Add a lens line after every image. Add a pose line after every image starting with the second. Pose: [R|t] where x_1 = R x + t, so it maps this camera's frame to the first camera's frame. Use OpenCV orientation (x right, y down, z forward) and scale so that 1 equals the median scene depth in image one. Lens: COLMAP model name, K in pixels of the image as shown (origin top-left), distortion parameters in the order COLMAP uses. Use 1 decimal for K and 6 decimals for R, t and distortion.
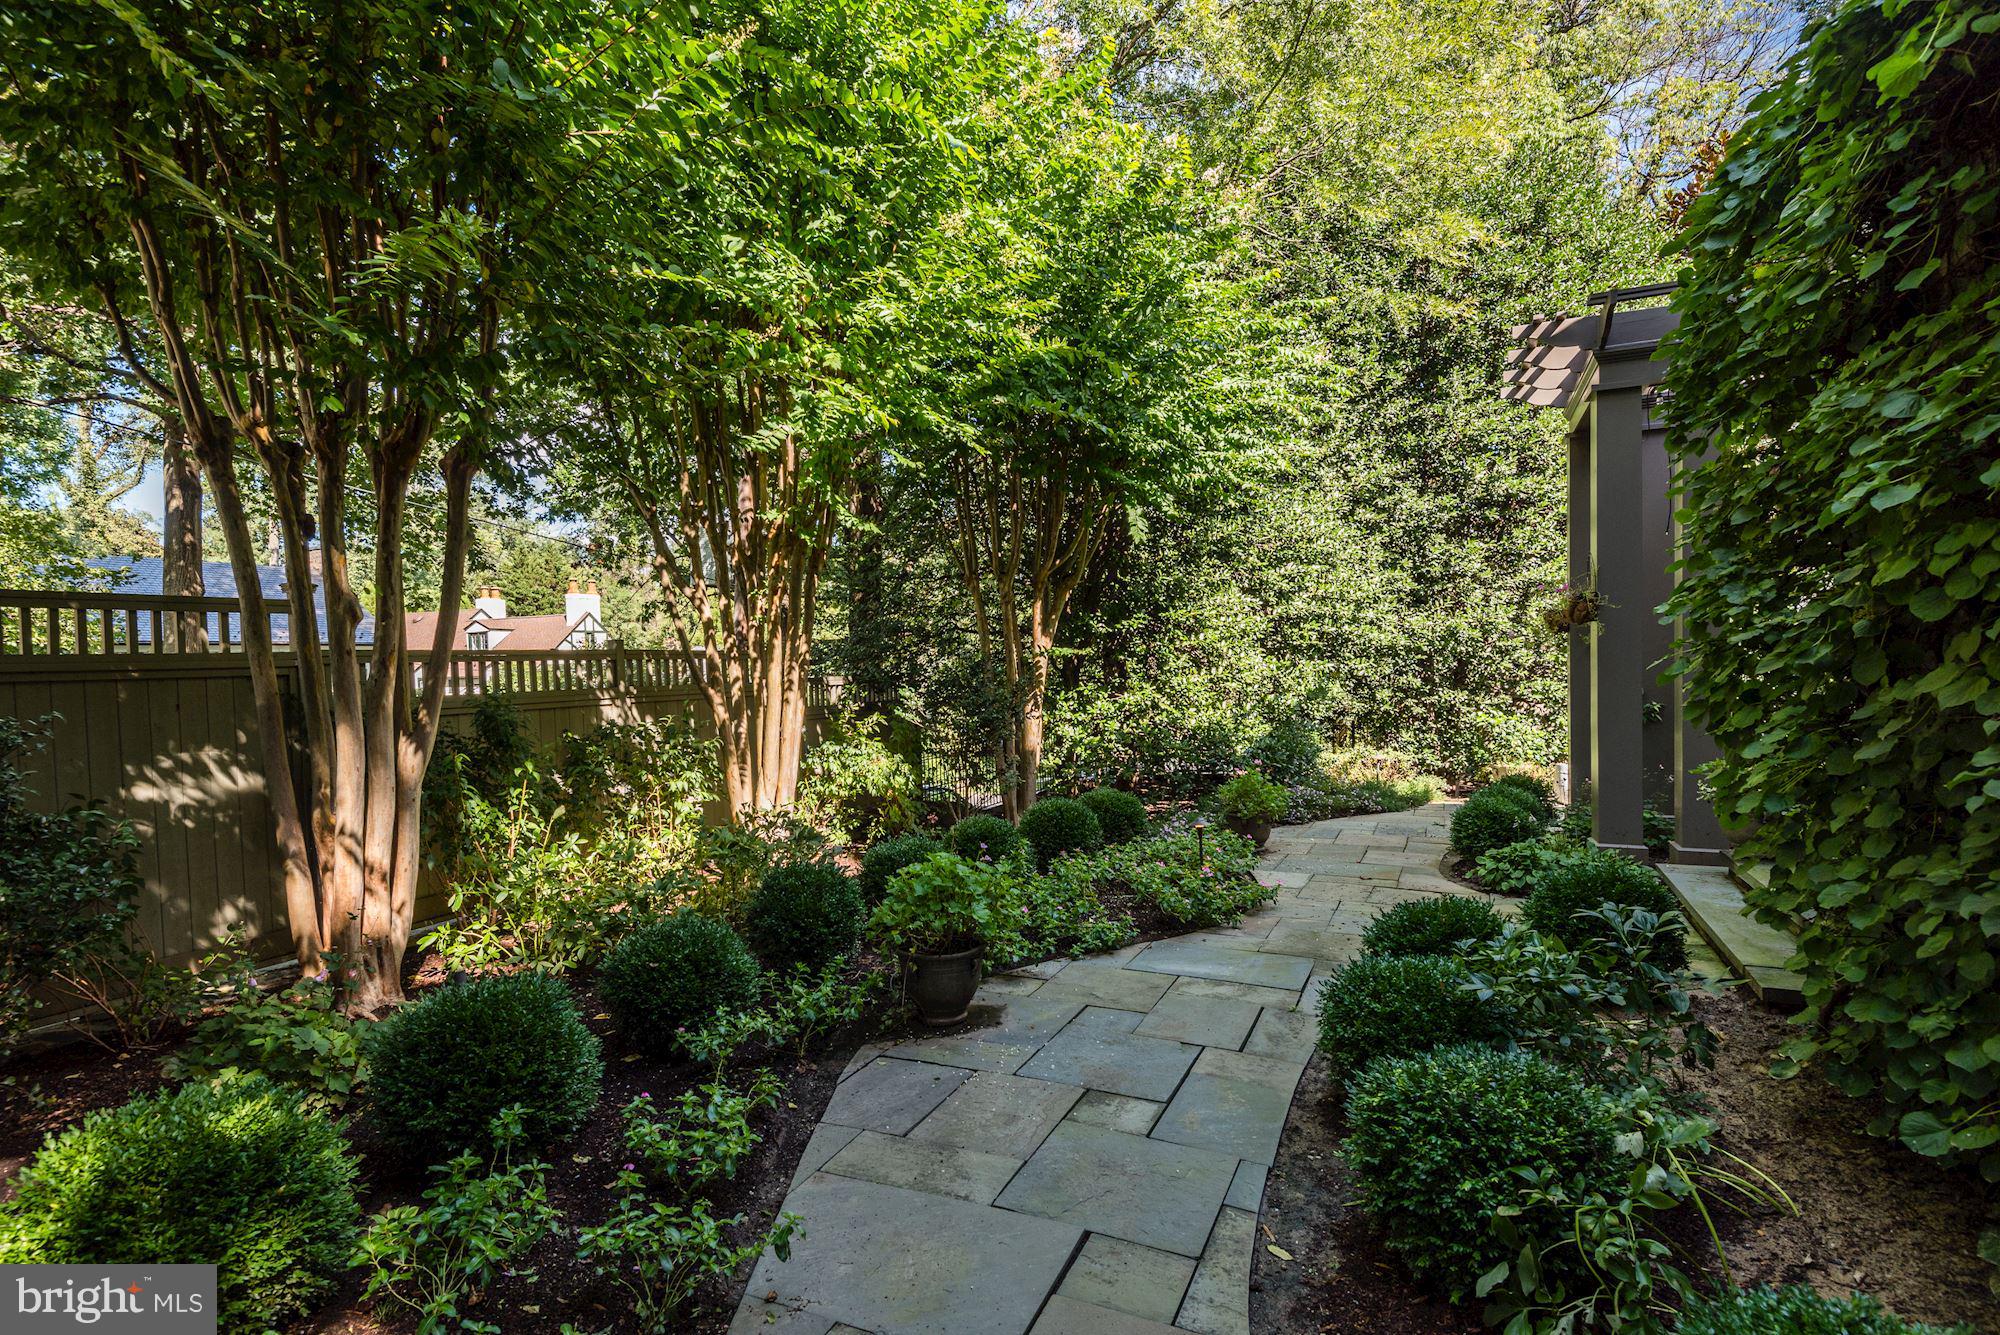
lens RADIAL K [[925.7, 0, 1002.1], [0, 925.7, 667.5], [0, 0, 1]] dist [0.018915, -0.004390]
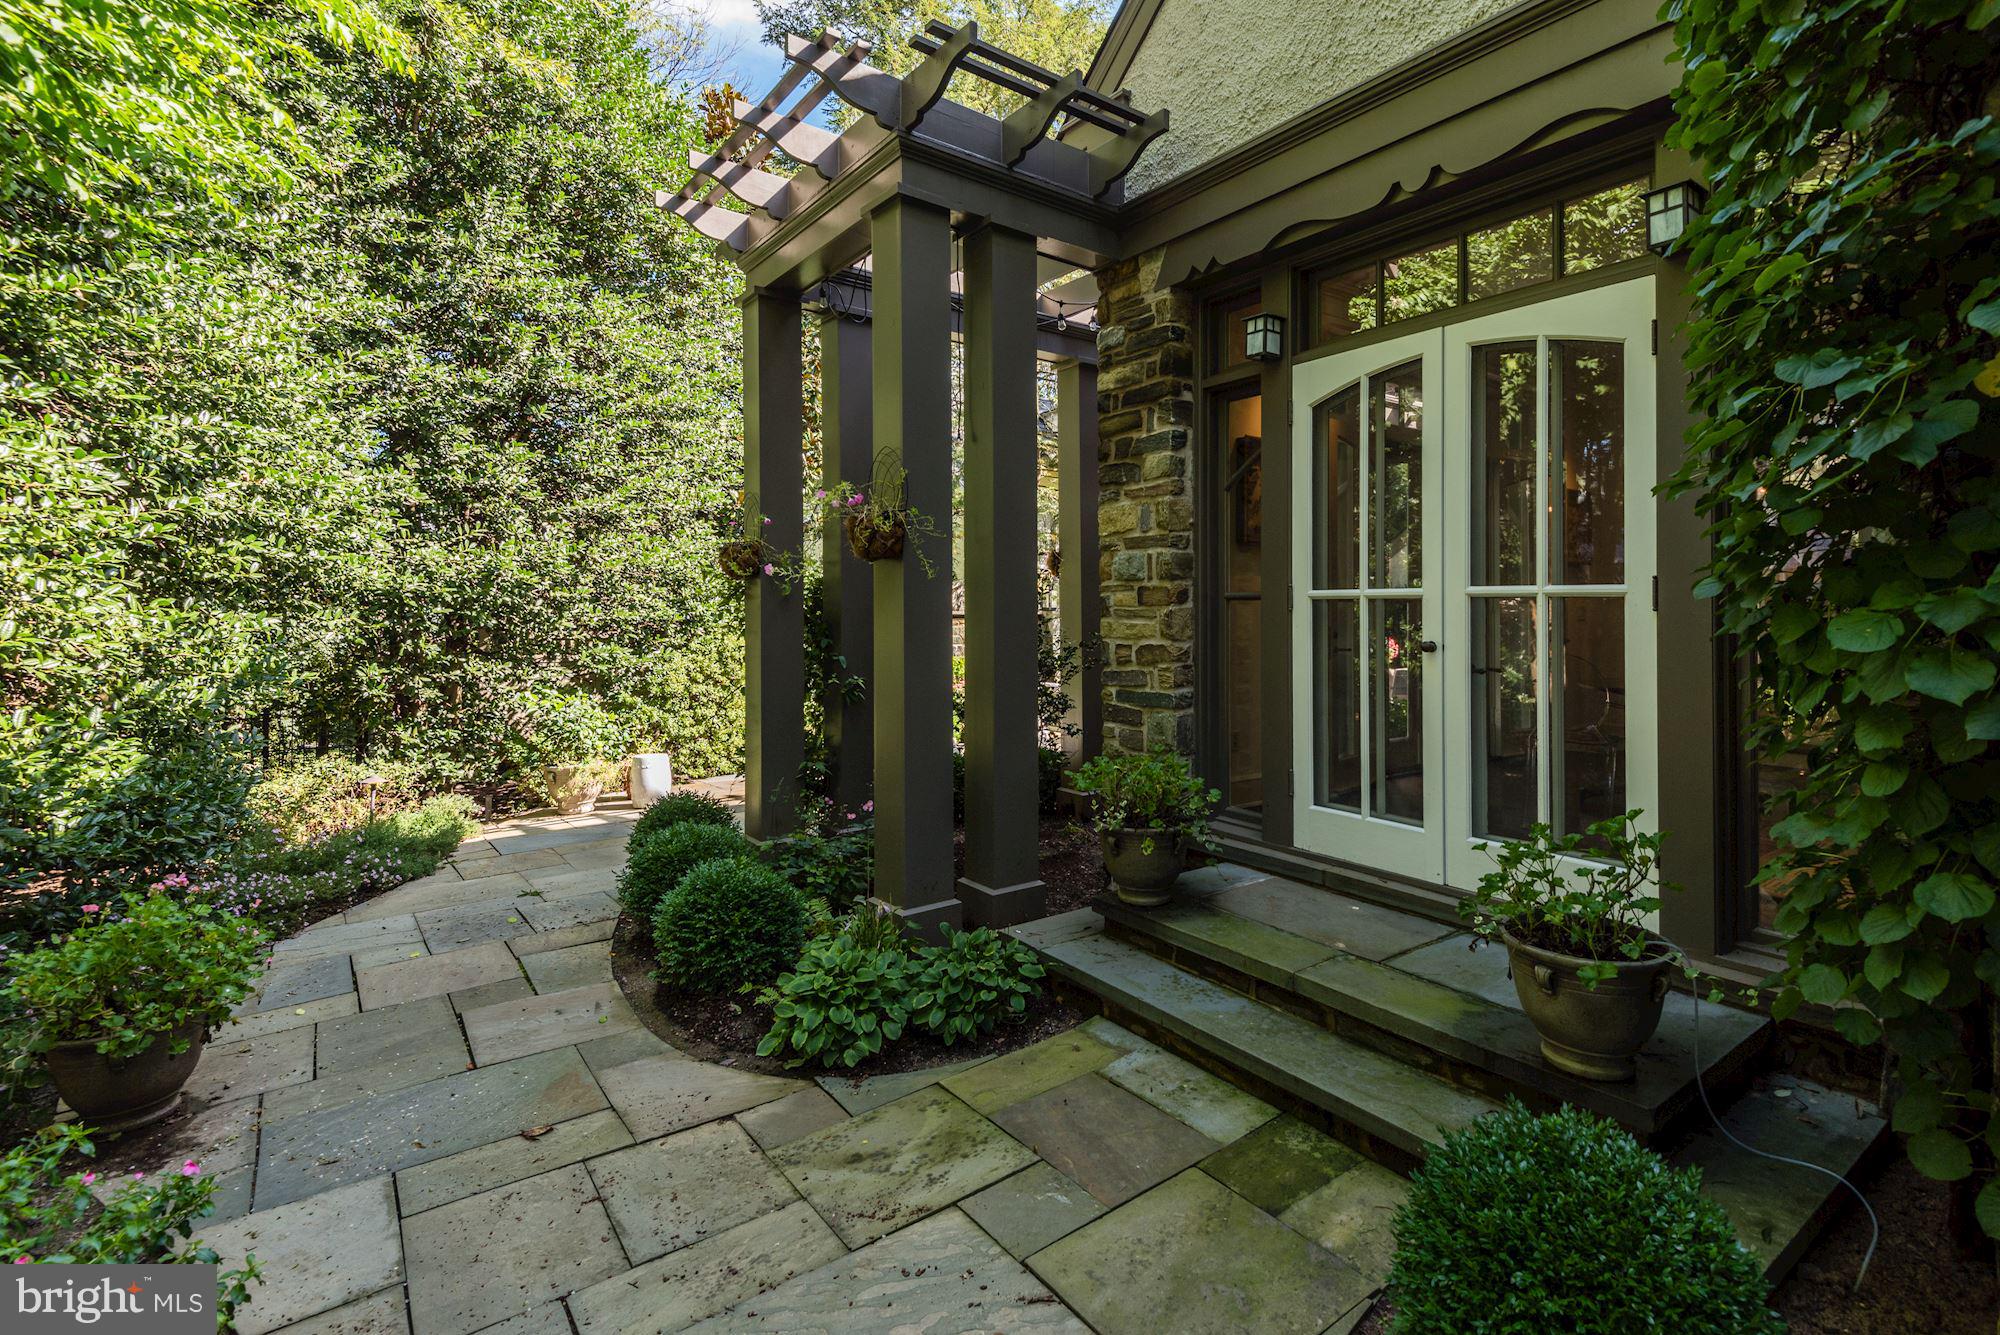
lens RADIAL K [[925.7, 0, 1001.0], [0, 925.7, 613.5], [0, 0, 1]] dist [0.018915, -0.004390]
pose [[0.465435, 0.022428, 0.884798, 0.066218], [-0.010709, 0.999748, -0.019709, -0.000605], [-0.885017, -0.000302, 0.465558, 0.367162]]
